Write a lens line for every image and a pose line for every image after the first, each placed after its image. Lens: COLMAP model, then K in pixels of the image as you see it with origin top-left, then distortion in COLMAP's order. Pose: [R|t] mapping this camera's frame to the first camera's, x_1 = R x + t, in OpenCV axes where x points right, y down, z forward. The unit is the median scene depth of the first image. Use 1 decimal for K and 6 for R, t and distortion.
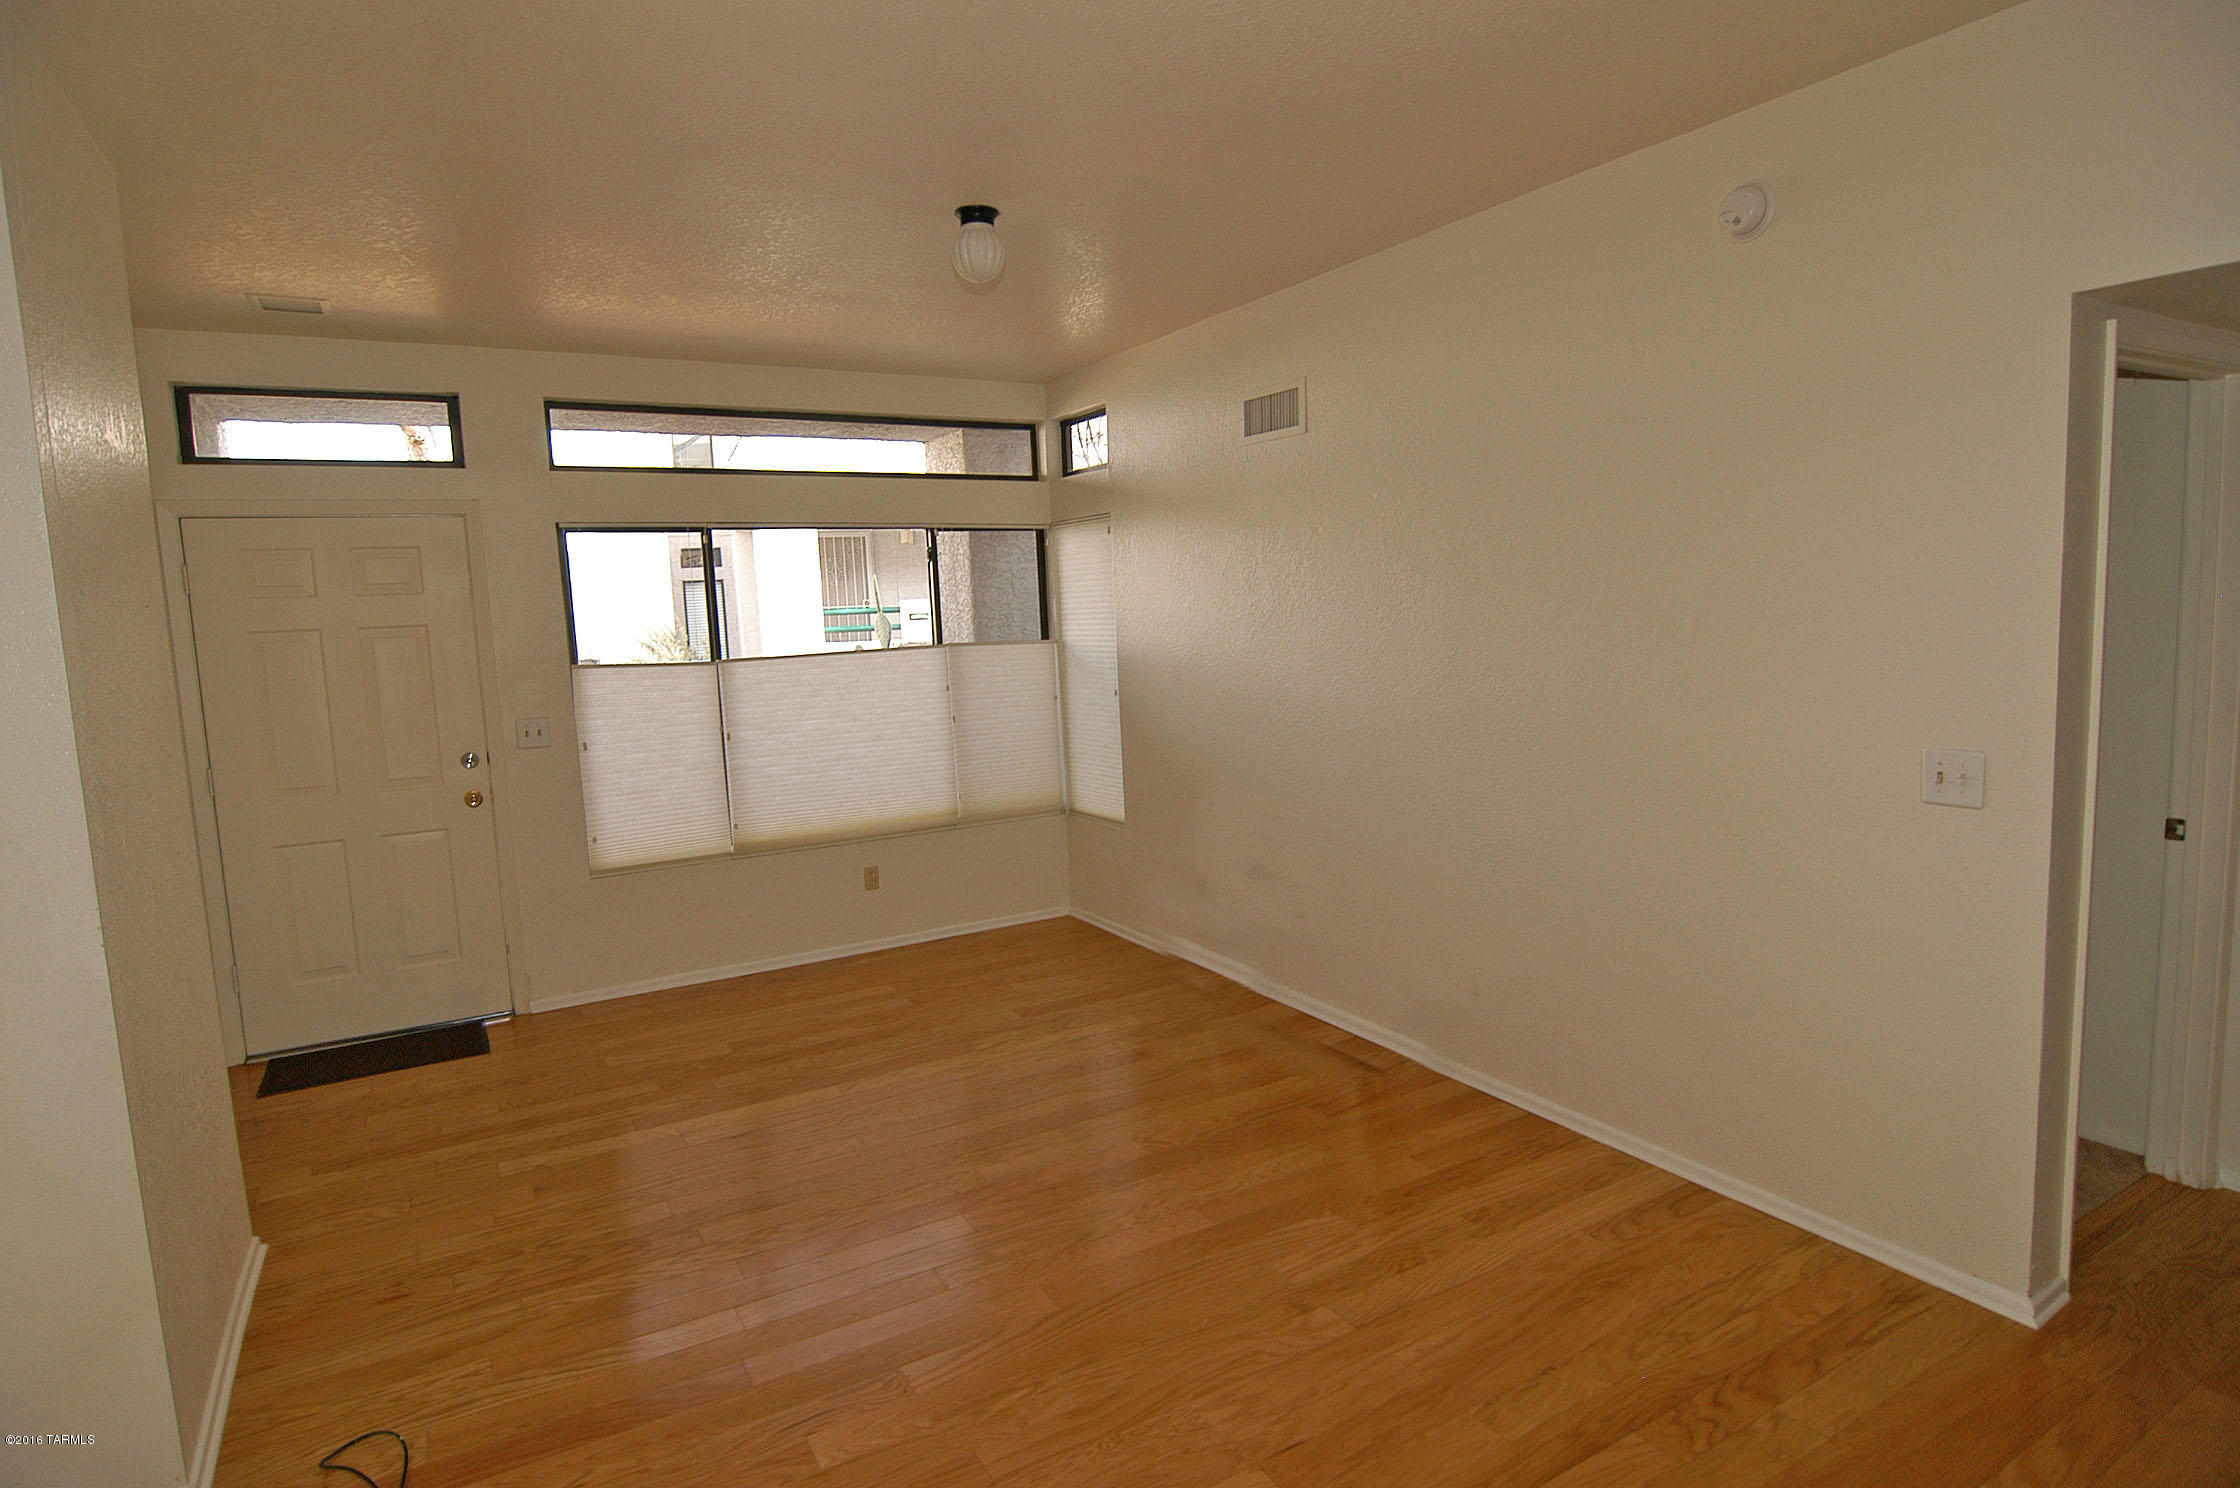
lens RADIAL K [[1202.8, 0, 1118.8], [0, 1202.8, 745.6], [0, 0, 1]] dist [-0.004728, -0.001288]
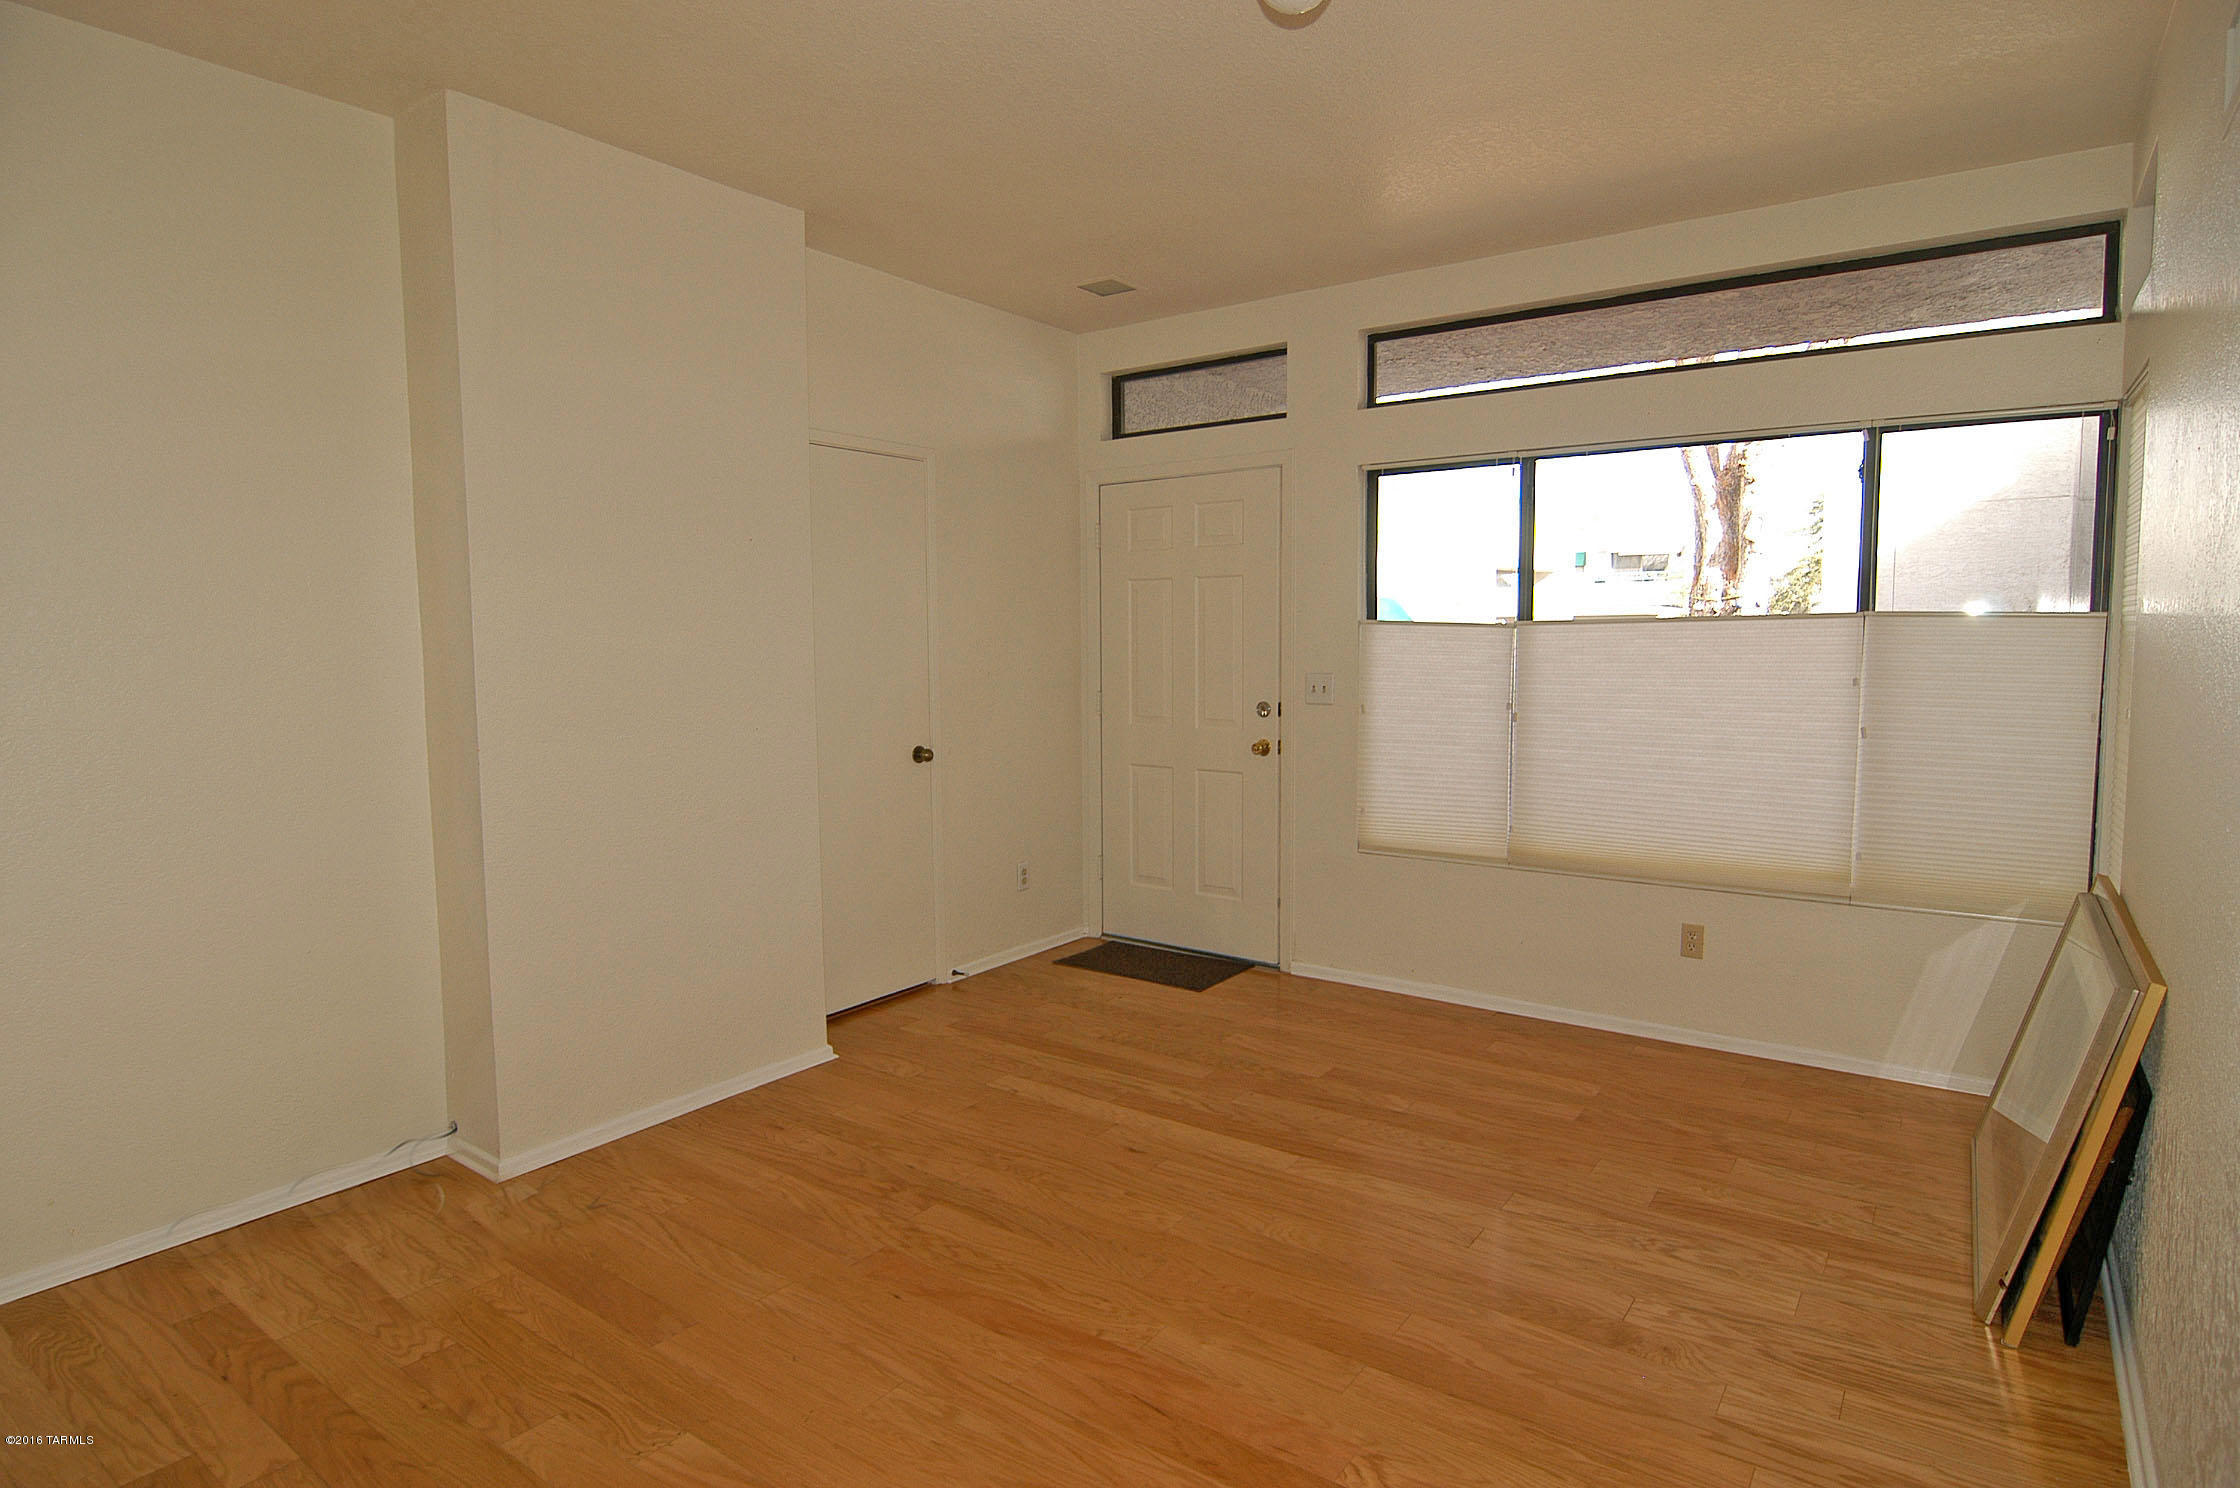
lens RADIAL K [[1202.8, 0, 1120.2], [0, 1202.8, 736.7], [0, 0, 1]] dist [-0.004728, -0.001288]
pose [[0.402455, 0.115874, -0.908077, 0.335211], [-0.110371, 0.990863, 0.077522, -0.030313], [0.908762, 0.069026, 0.411566, 0.469787]]
